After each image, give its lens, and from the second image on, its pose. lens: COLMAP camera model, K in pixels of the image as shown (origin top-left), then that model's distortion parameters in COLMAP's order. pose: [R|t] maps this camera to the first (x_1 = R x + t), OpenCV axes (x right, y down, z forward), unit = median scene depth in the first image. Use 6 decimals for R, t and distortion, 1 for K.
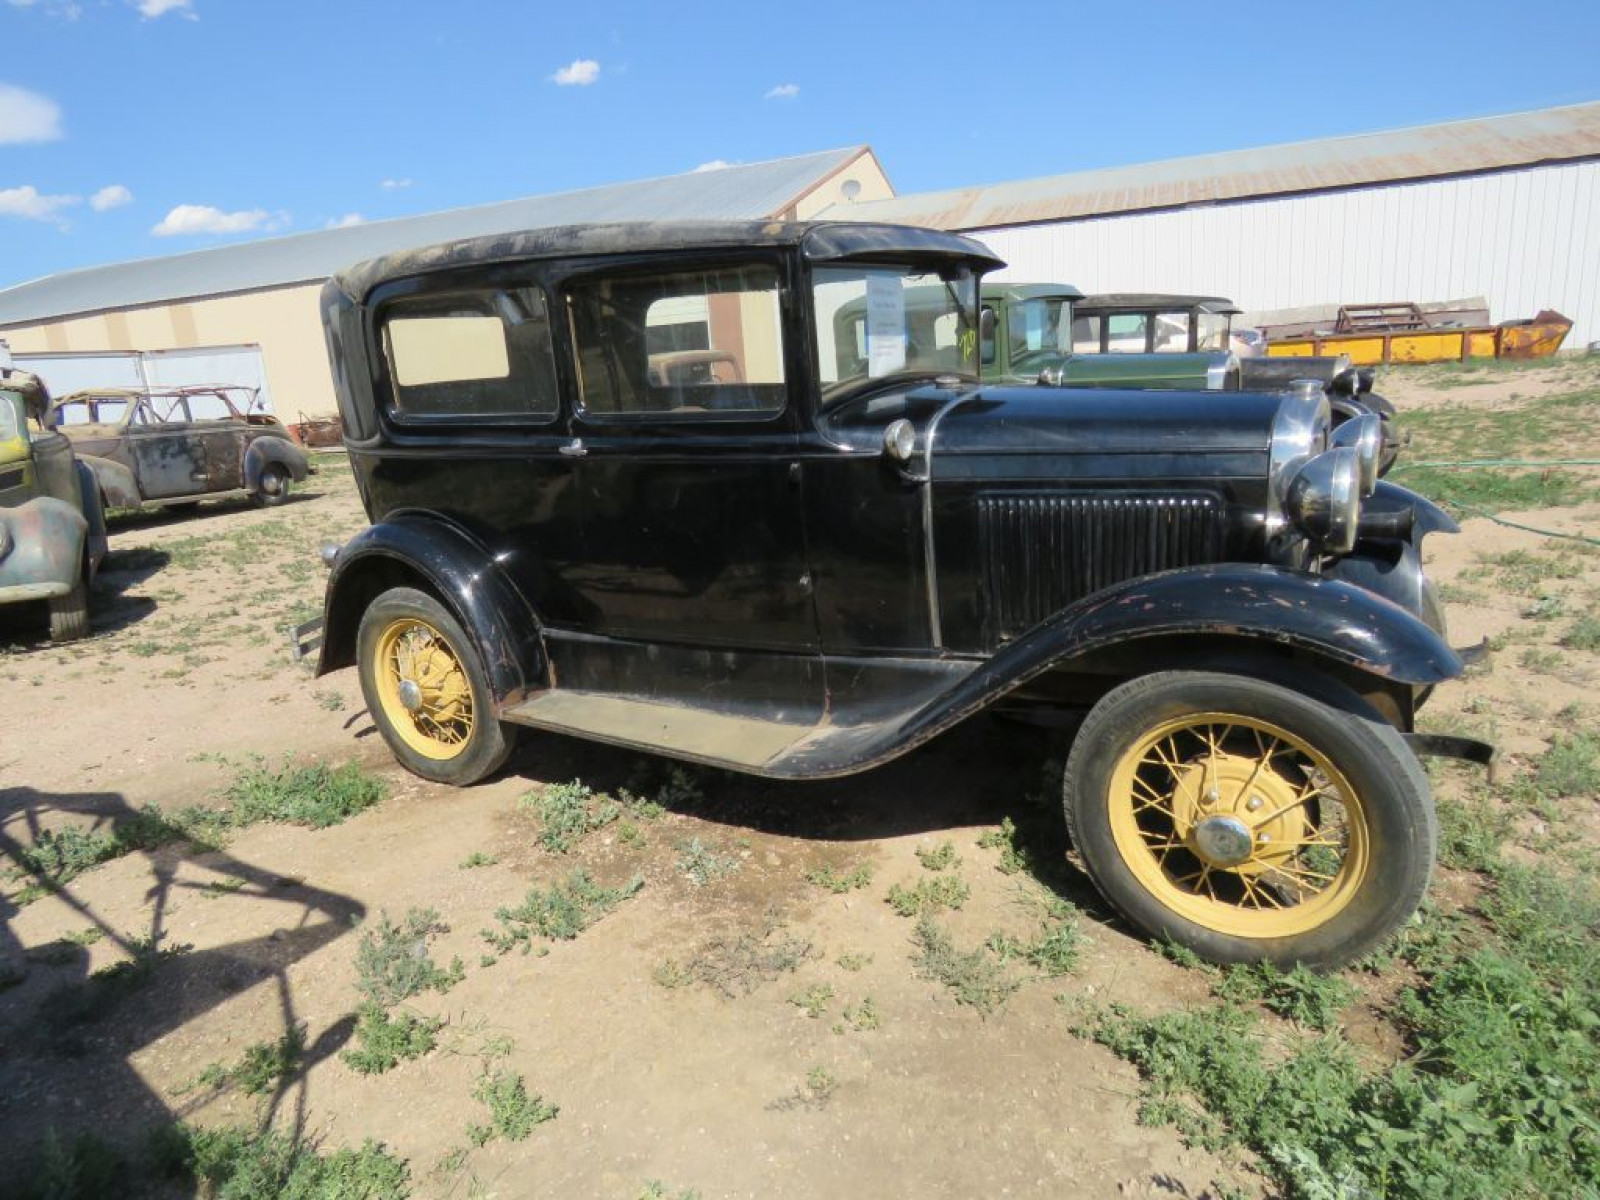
lens RADIAL K [[1036.7, 0, 782.9], [0, 1036.7, 604.7], [0, 0, 1]] dist [0.005525, -0.019479]
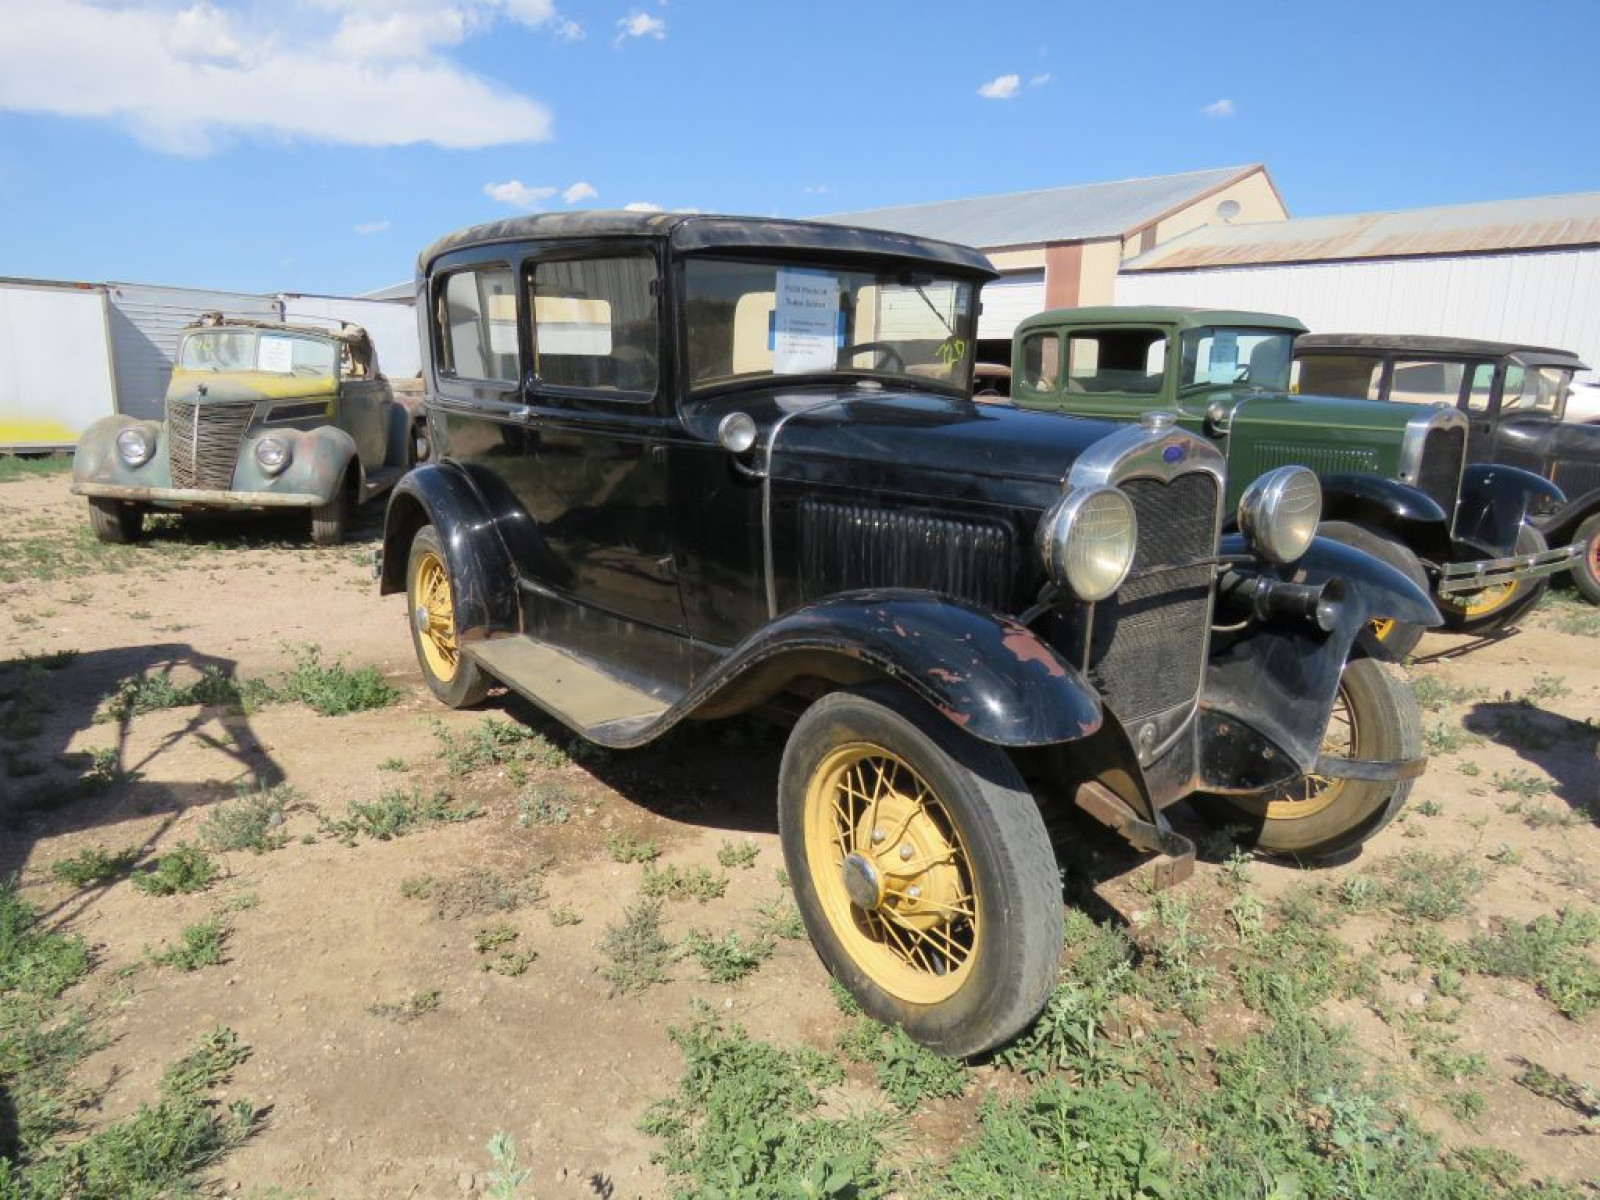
lens RADIAL K [[1036.7, 0, 784.1], [0, 1036.7, 595.1], [0, 0, 1]] dist [0.005525, -0.019479]
pose [[0.932587, 0.159286, -0.323896, 0.381384], [-0.165298, 0.986202, 0.009056, -0.014786], [0.320870, 0.045094, 0.946049, 0.050862]]
